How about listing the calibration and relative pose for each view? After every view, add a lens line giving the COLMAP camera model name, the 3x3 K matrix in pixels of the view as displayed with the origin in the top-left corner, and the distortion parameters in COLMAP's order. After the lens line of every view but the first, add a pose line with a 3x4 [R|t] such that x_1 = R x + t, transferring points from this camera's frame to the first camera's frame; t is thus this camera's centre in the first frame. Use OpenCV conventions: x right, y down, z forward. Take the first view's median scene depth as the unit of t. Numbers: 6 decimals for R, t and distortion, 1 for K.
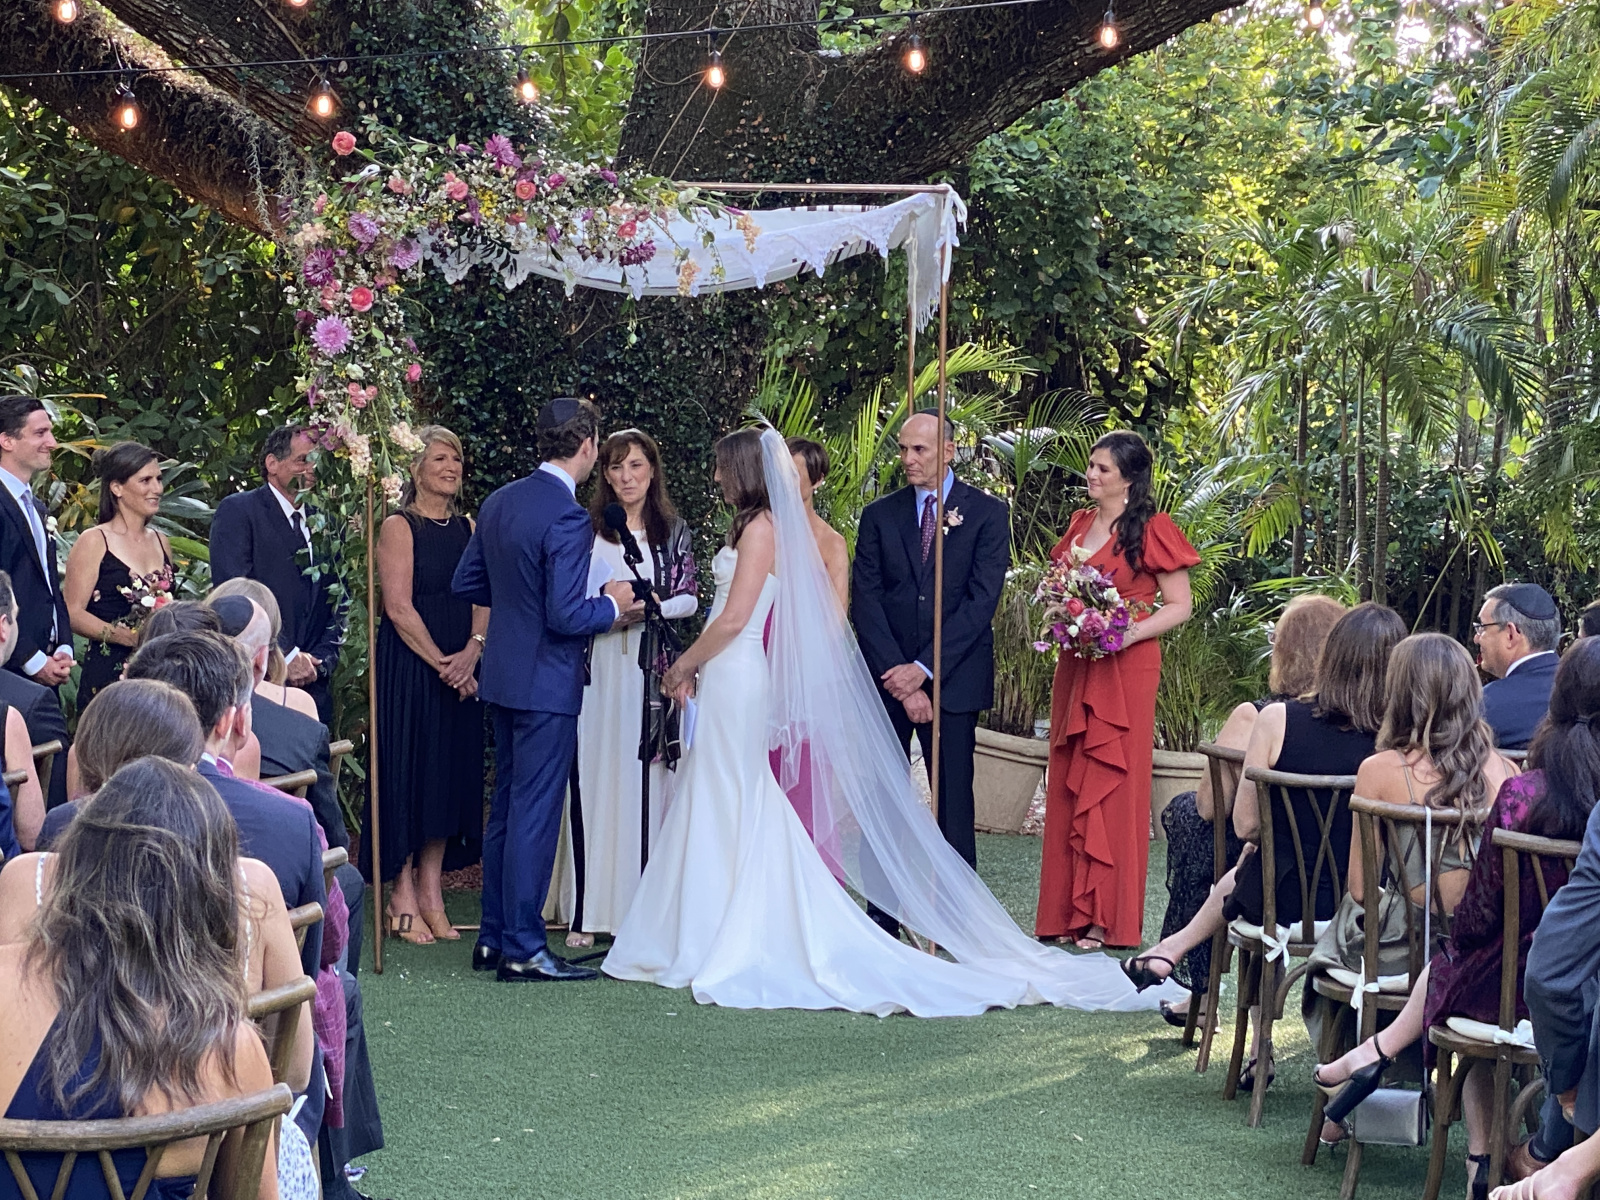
lens RADIAL K [[3962.0, 0, 816.0], [0, 3962.0, 614.6], [0, 0, 1]] dist [0.124602, 0.000000]
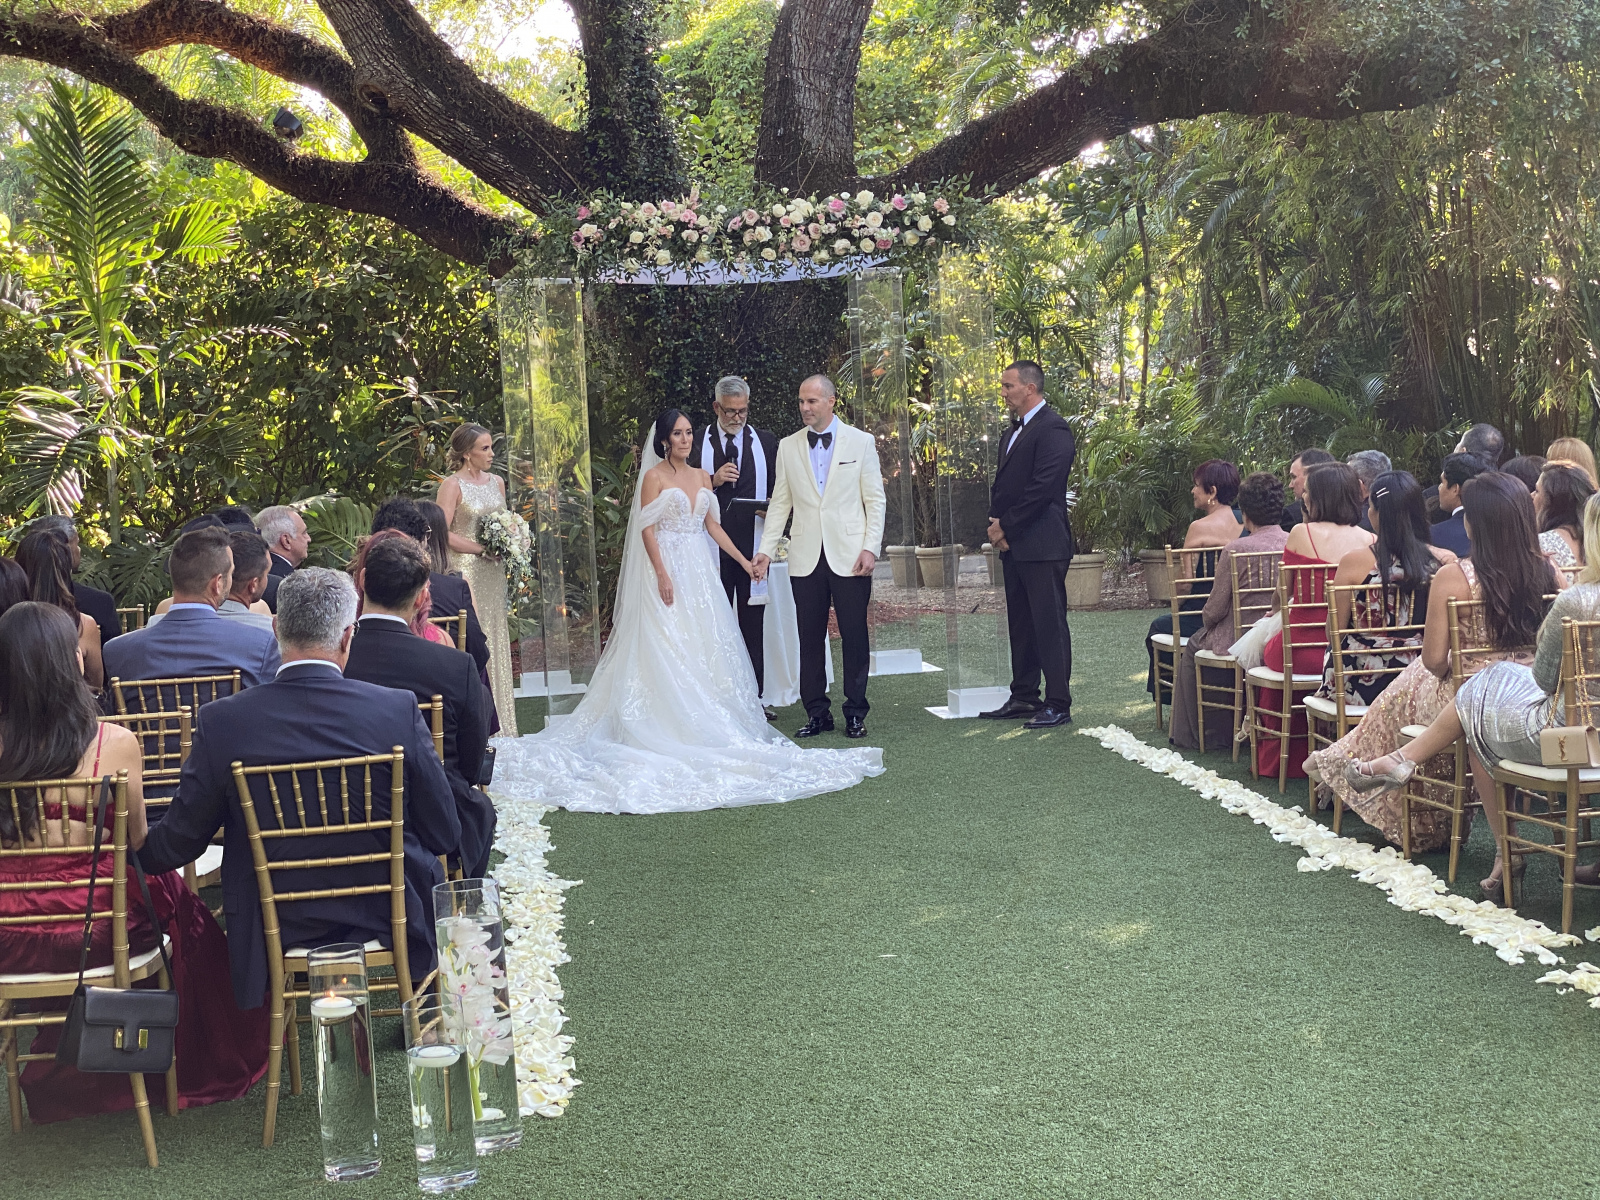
lens RADIAL K [[2428.8, 0, 805.3], [0, 2428.8, 590.6], [0, 0, 1]] dist [0.035597, 0.000000]
pose [[0.994934, -0.058319, 0.081883, -0.160574], [0.055510, 0.997802, 0.036181, 0.002114], [-0.083813, -0.031452, 0.995985, -0.100144]]
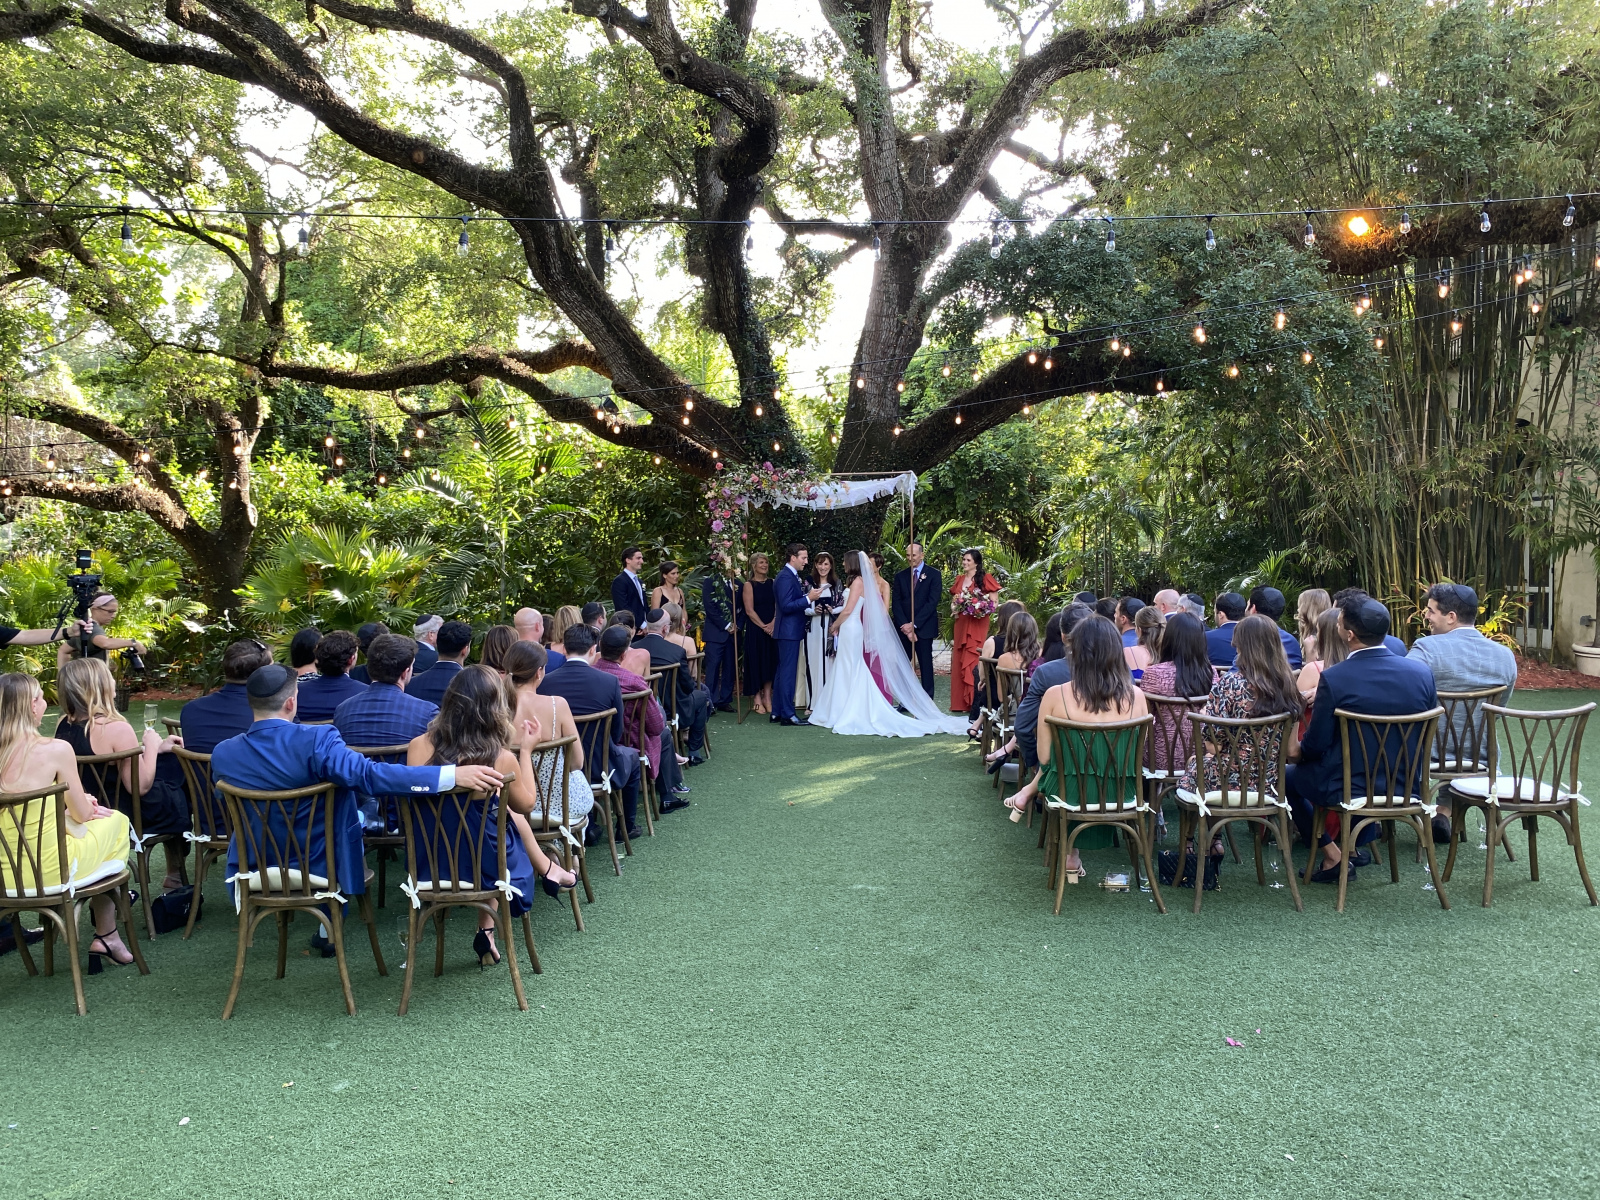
lens RADIAL K [[1226.6, 0, 786.6], [0, 1226.6, 588.8], [0, 0, 1]] dist [0.036312, -0.029551]
pose [[0.985342, -0.026197, -0.168569, 0.096500], [0.023858, 0.999589, -0.015888, -0.001997], [0.168916, 0.011634, 0.985562, 0.028987]]
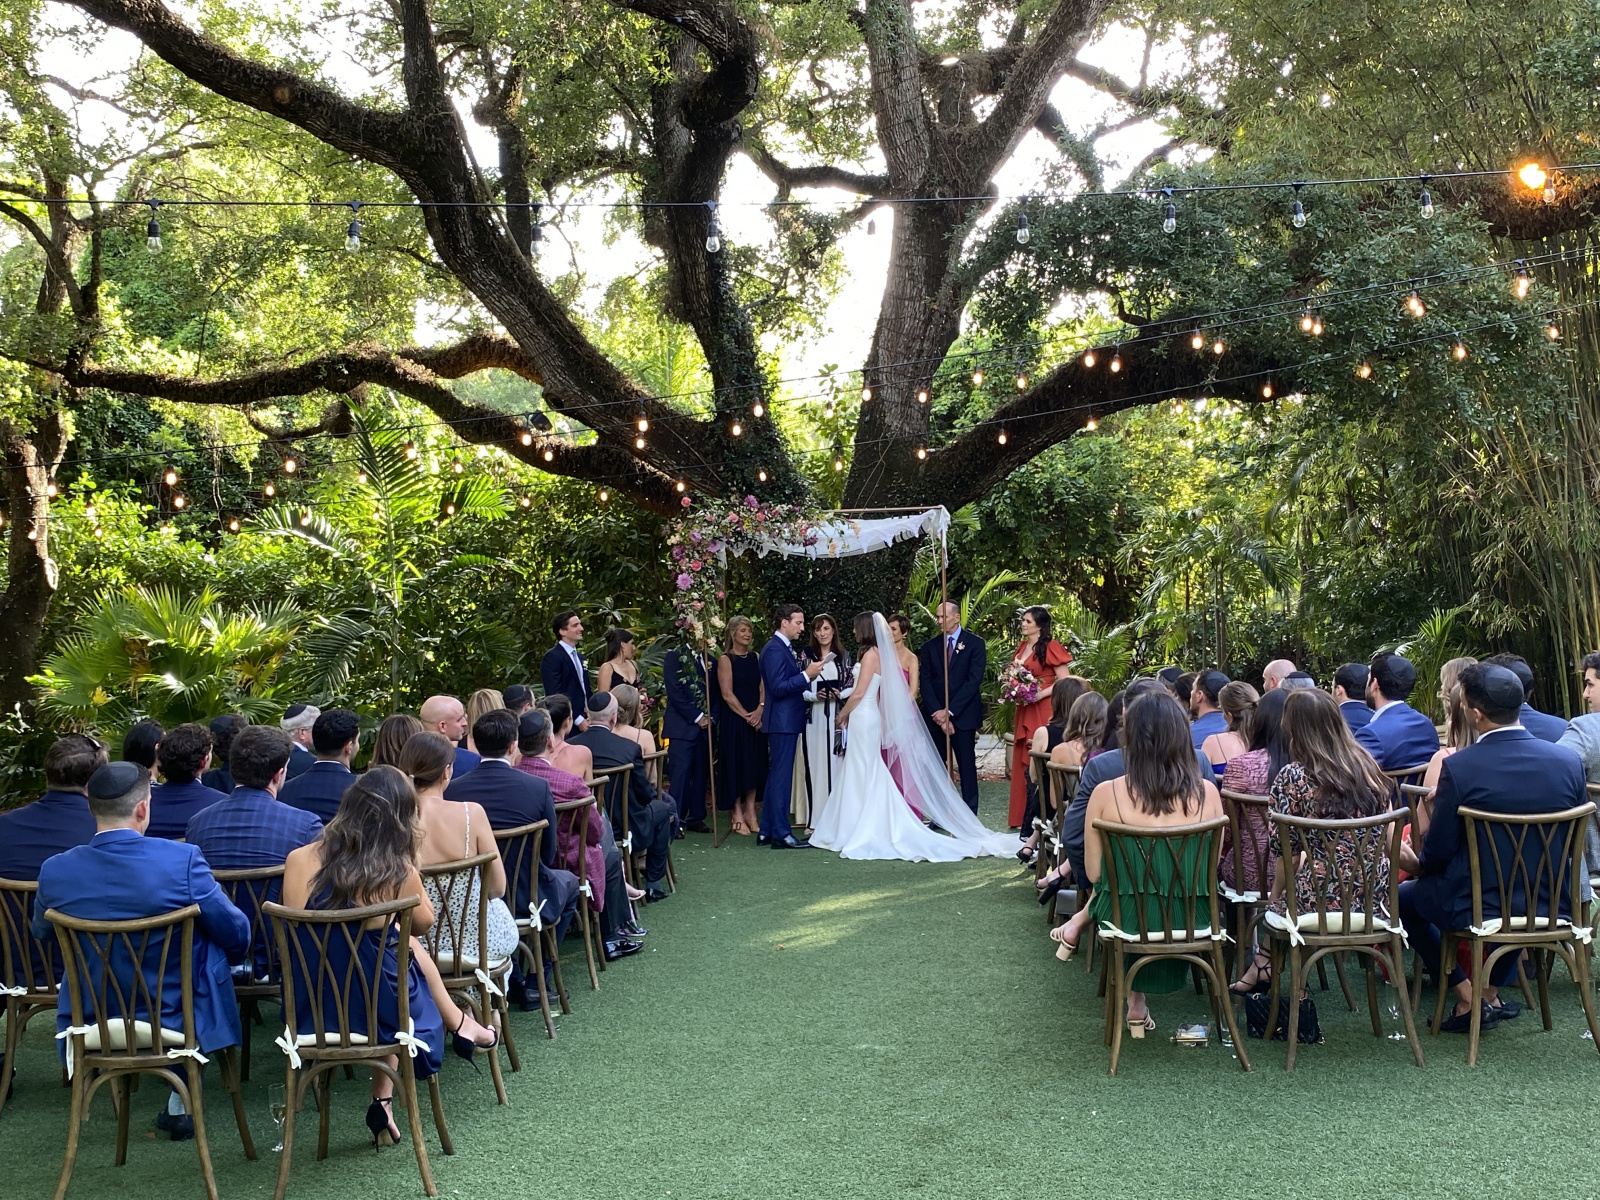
lens RADIAL K [[1718.4, 0, 800.2], [0, 1718.4, 597.0], [0, 0, 1]] dist [0.037484, 0.000000]
pose [[0.985931, -0.043681, -0.161344, 0.111501], [0.034938, 0.997784, -0.056633, 0.000651], [0.163460, 0.050199, 0.985272, -0.014299]]
